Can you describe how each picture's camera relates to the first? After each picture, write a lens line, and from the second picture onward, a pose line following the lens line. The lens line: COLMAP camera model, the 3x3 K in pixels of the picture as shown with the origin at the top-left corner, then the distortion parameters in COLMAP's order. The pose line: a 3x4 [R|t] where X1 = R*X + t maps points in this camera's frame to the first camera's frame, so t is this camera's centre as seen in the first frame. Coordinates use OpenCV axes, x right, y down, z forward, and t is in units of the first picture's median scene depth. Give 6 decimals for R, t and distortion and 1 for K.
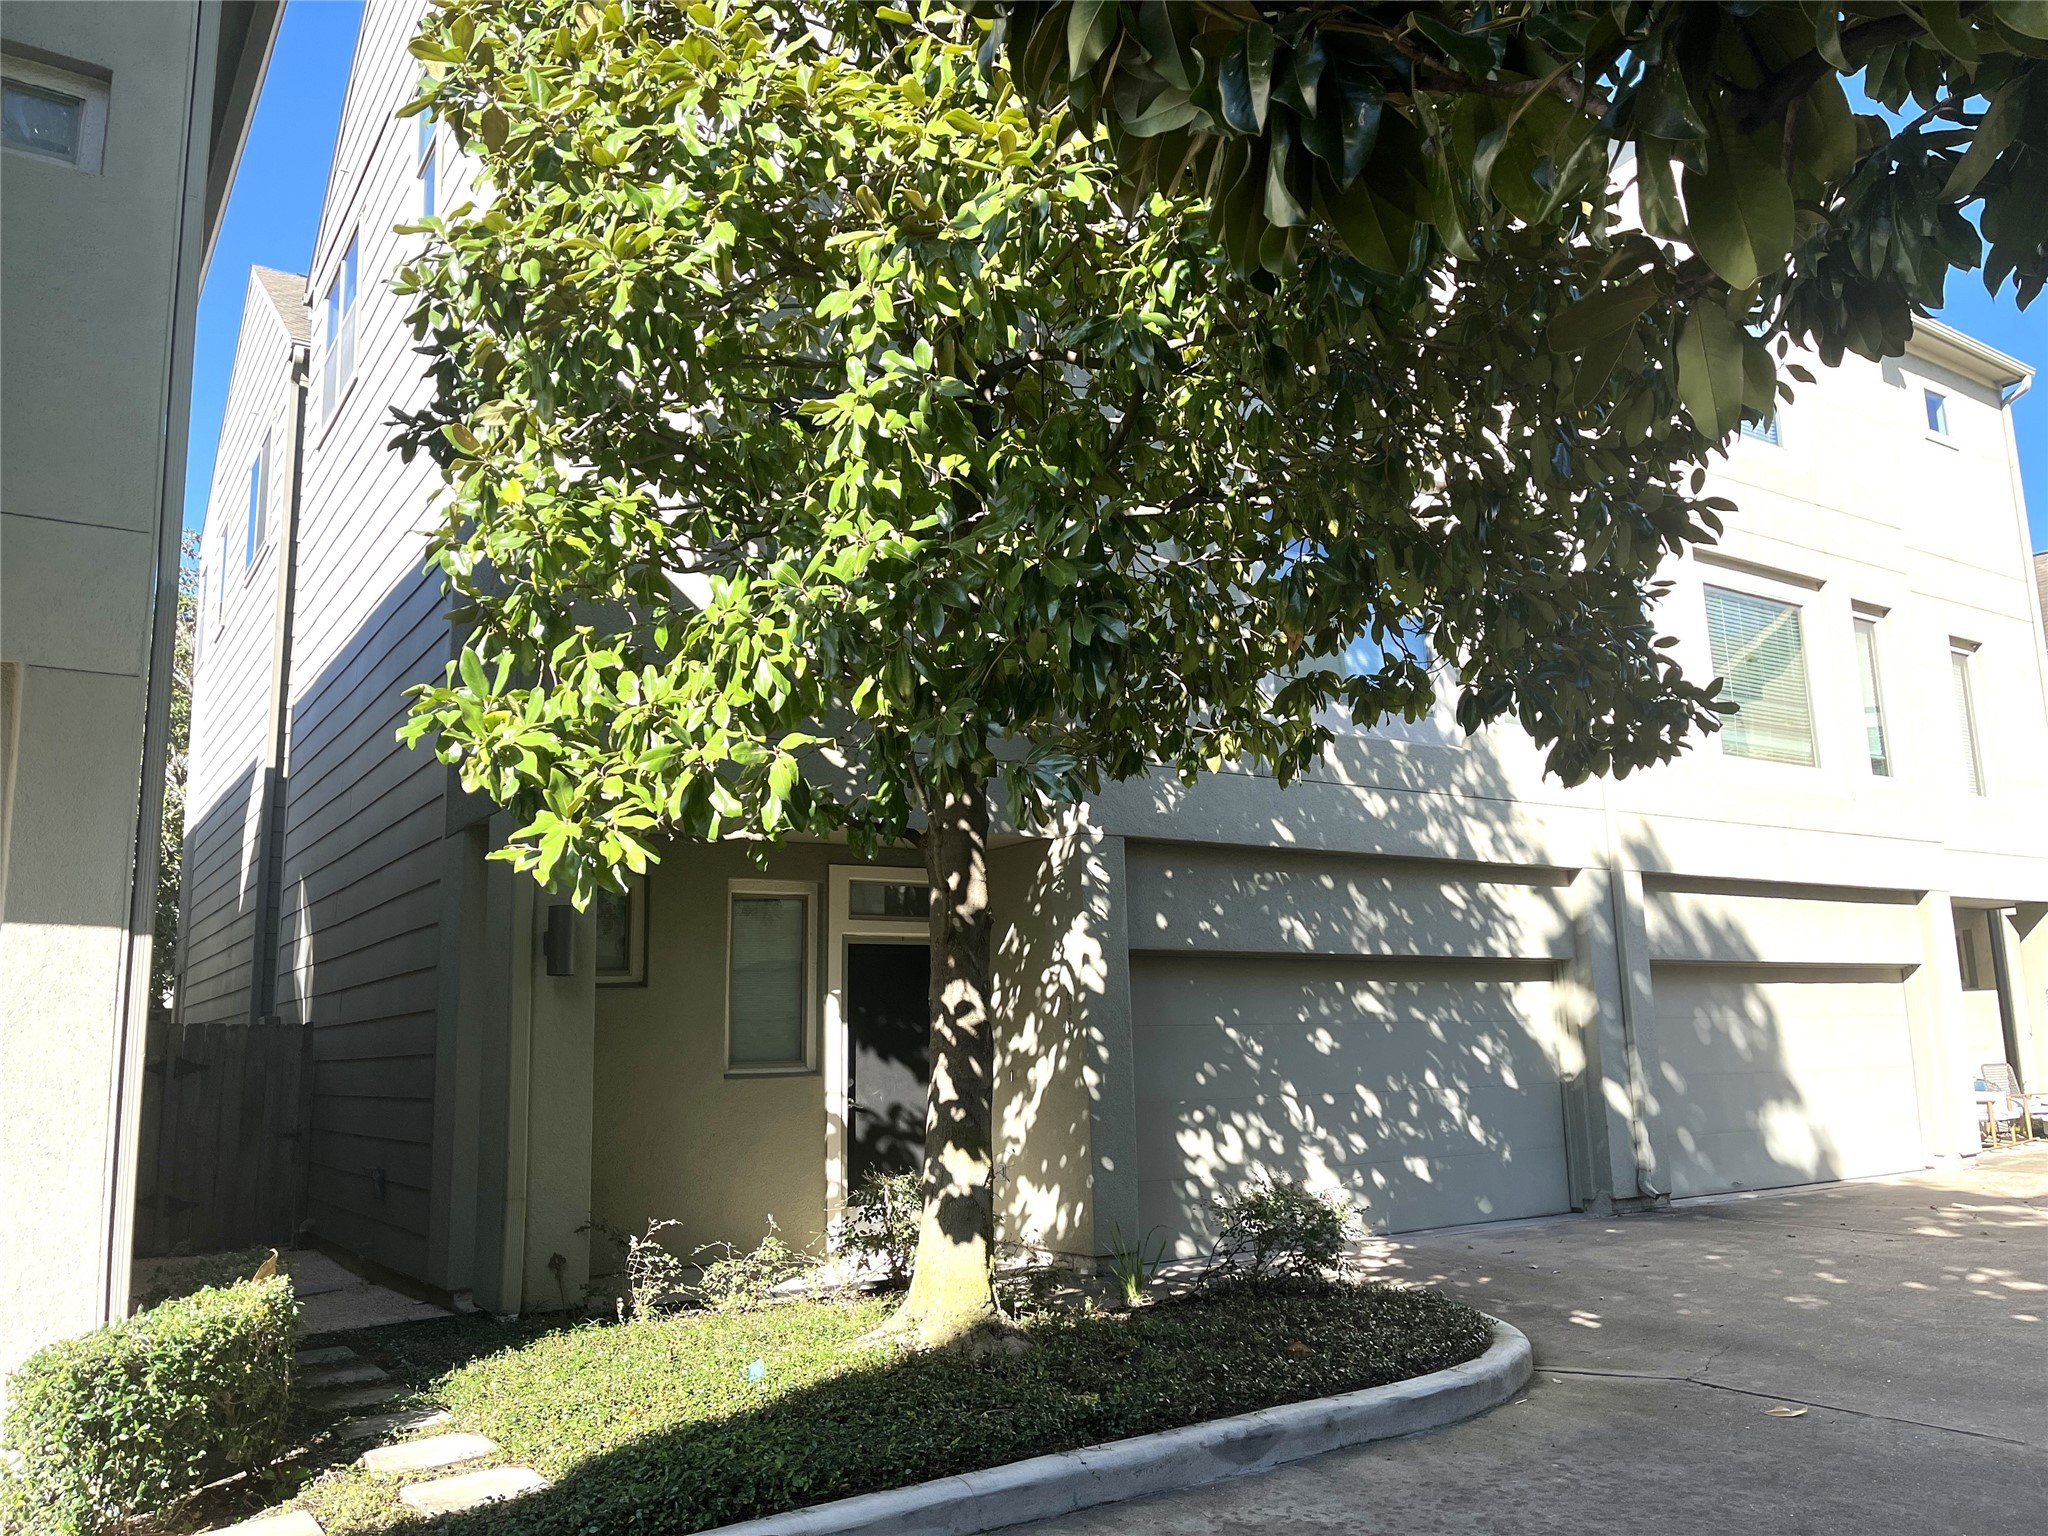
lens RADIAL K [[1574.8, 0, 1036.1], [0, 1574.8, 775.2], [0, 0, 1]] dist [0.108845, -0.121284]
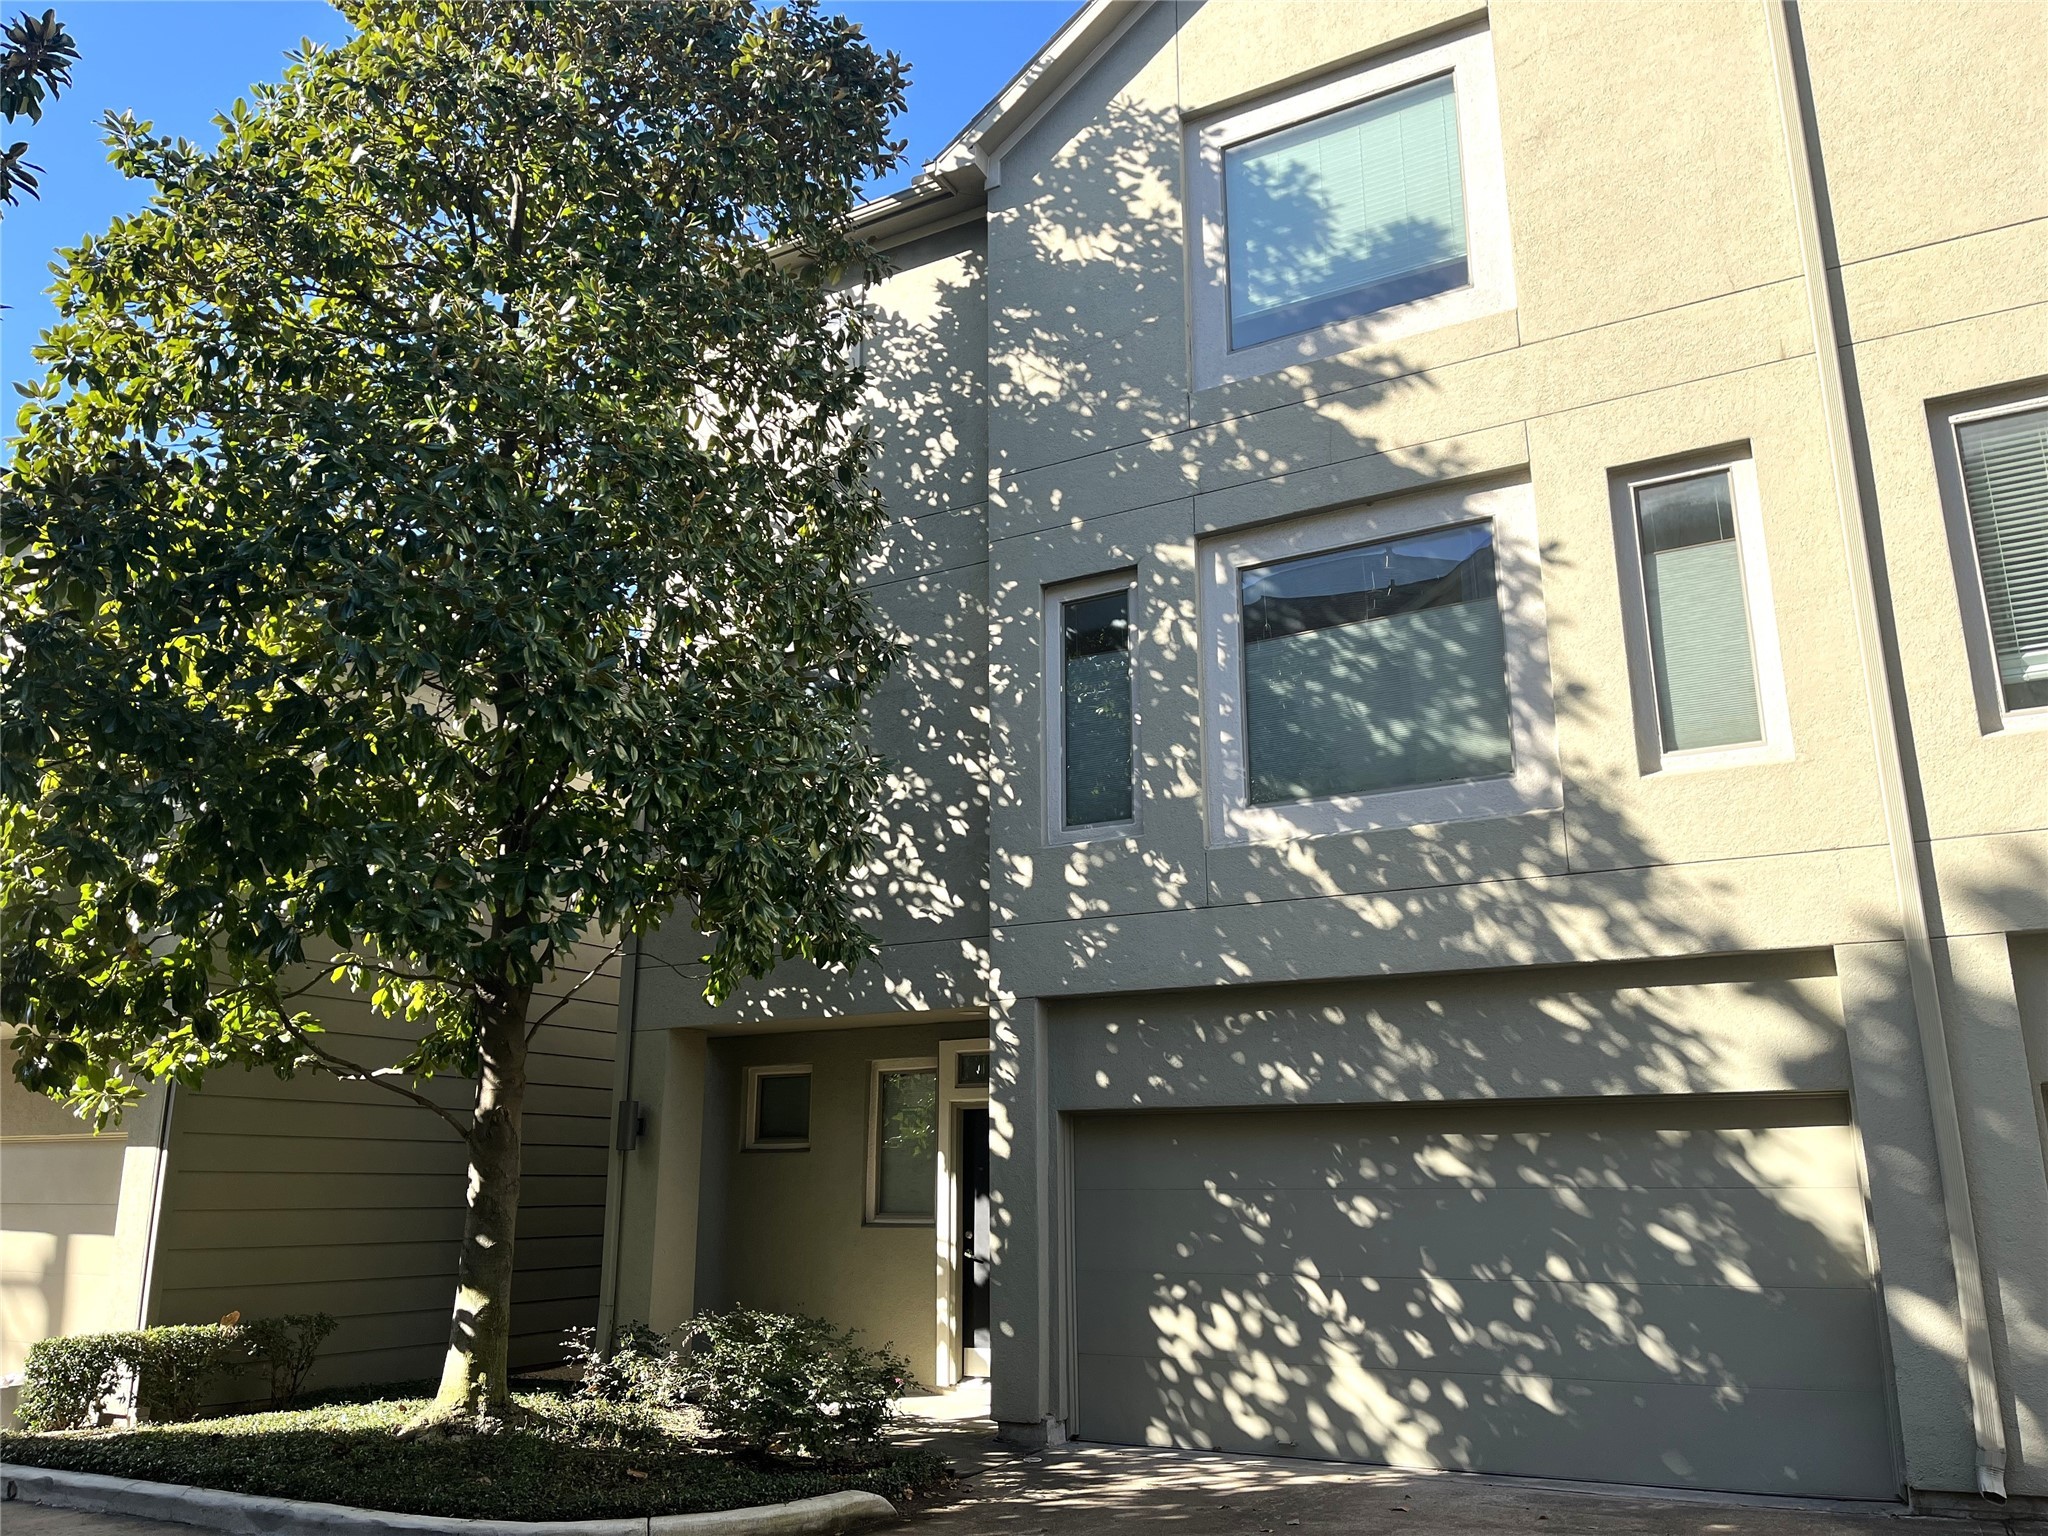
lens RADIAL K [[1539.9, 0, 1048.2], [0, 1539.9, 777.3], [0, 0, 1]] dist [0.068419, -0.109666]
pose [[0.465751, -0.203447, -0.861211, 0.842696], [0.144945, 0.977608, -0.152556, 0.047370], [0.872964, -0.053776, 0.484811, 0.483301]]
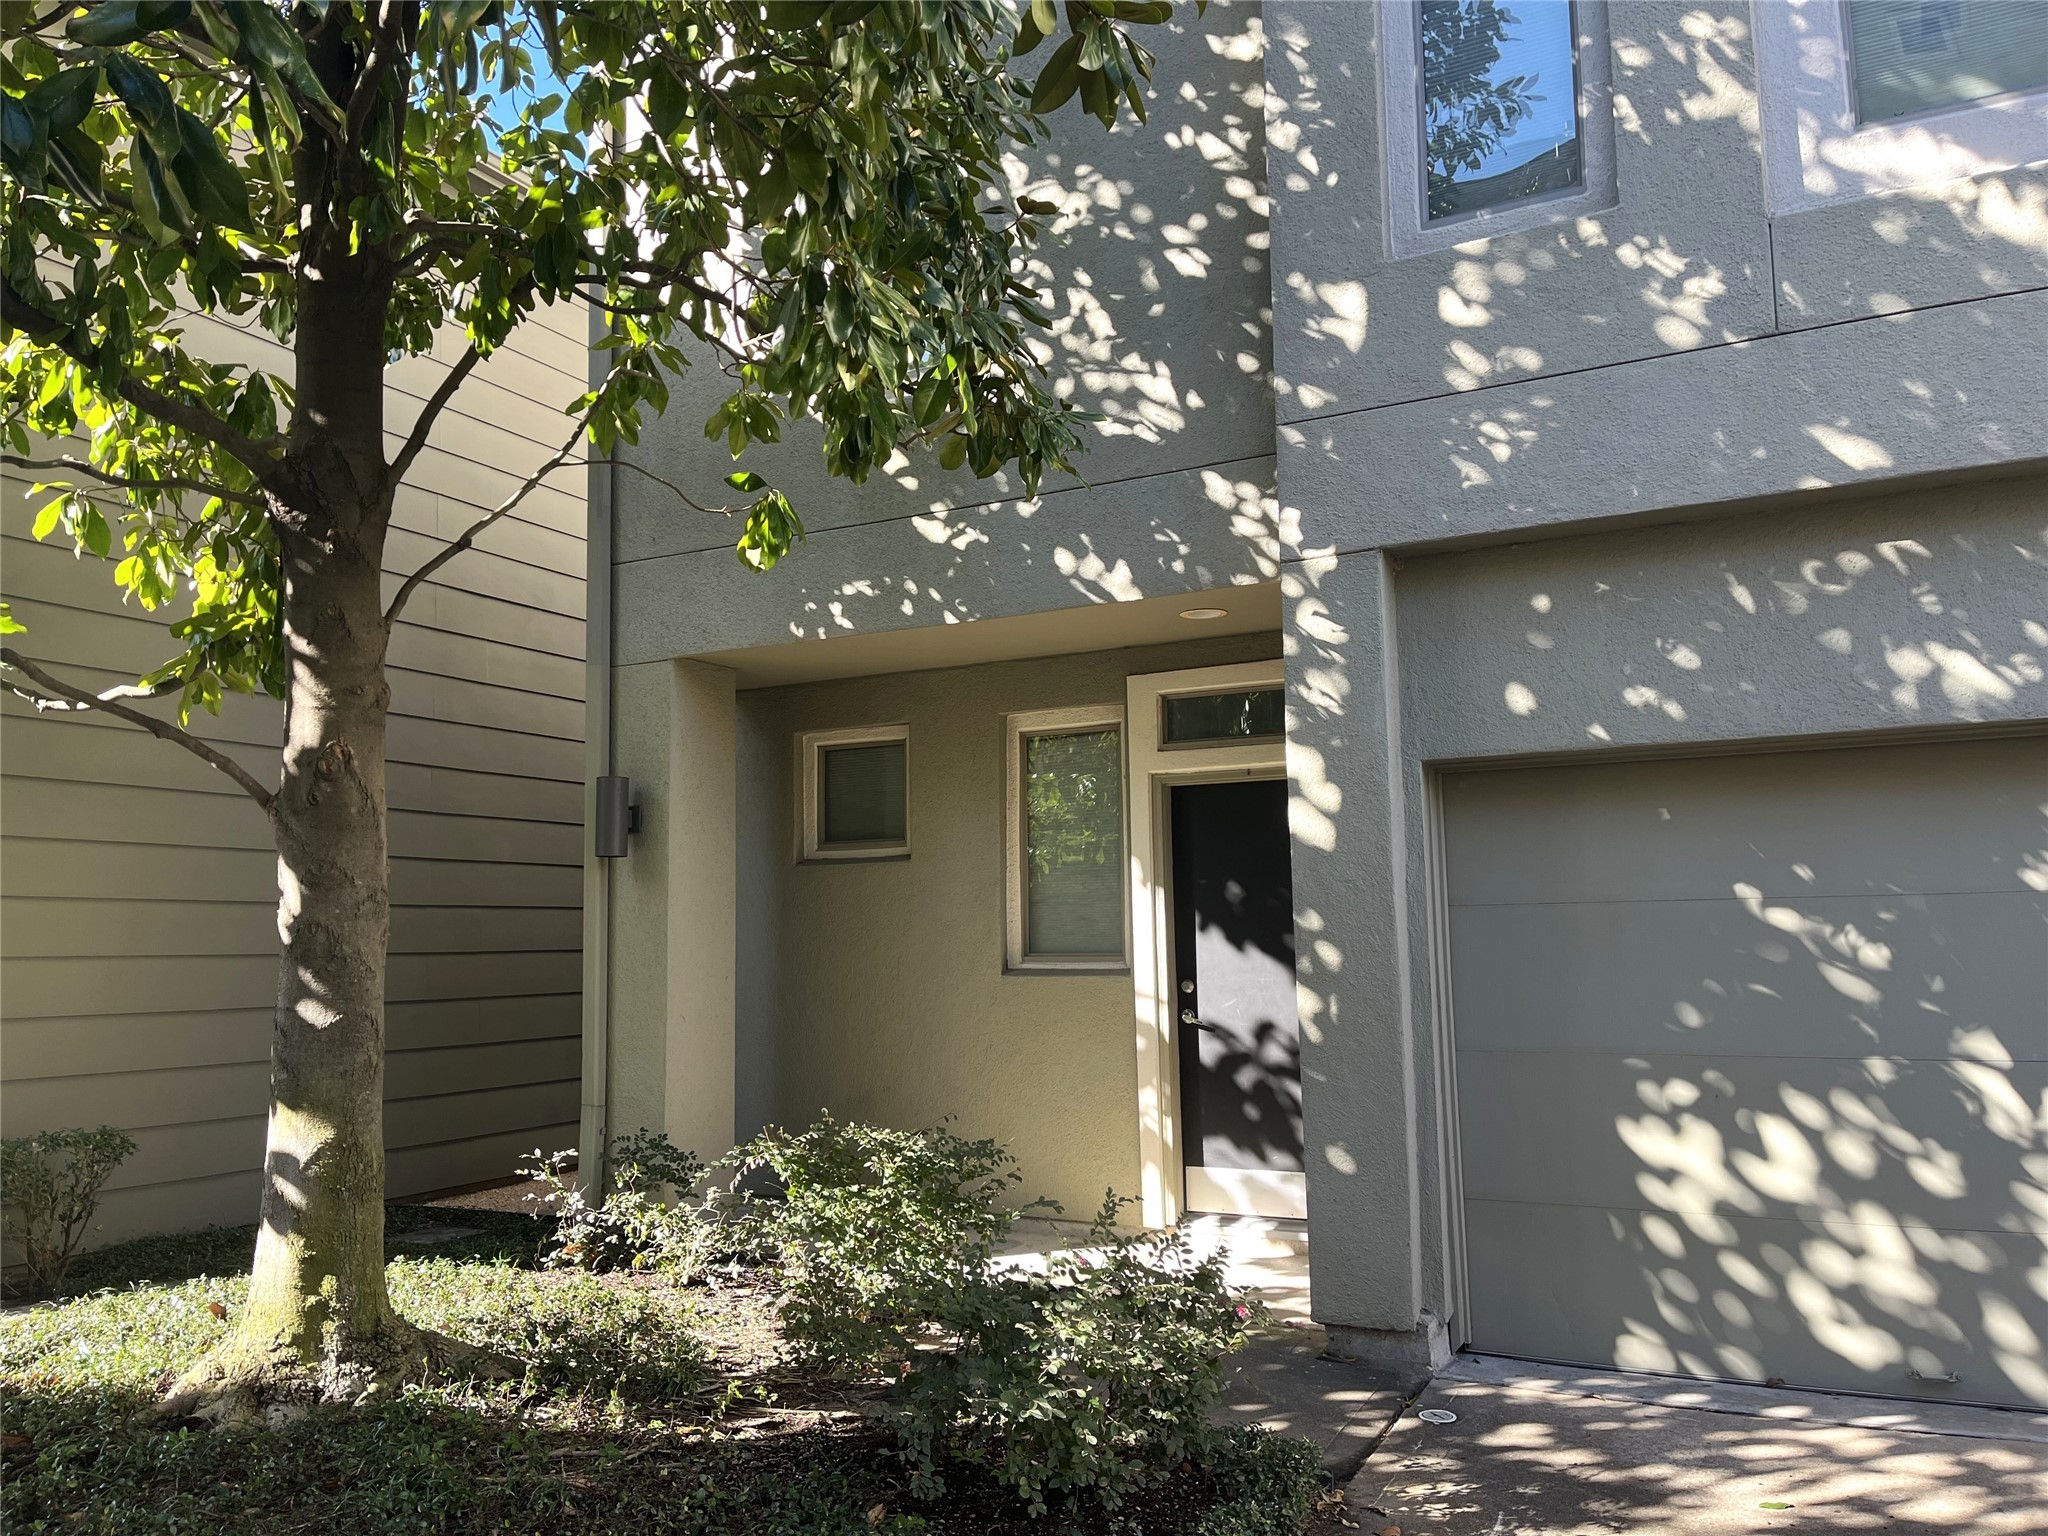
lens RADIAL K [[1518.0, 0, 1048.3], [0, 1518.0, 787.4], [0, 0, 1]] dist [0.078422, -0.101974]
pose [[0.474688, -0.066656, -0.877626, 0.397713], [0.154705, 0.987923, 0.008643, 0.085715], [0.866451, -0.139876, 0.479268, 0.586423]]
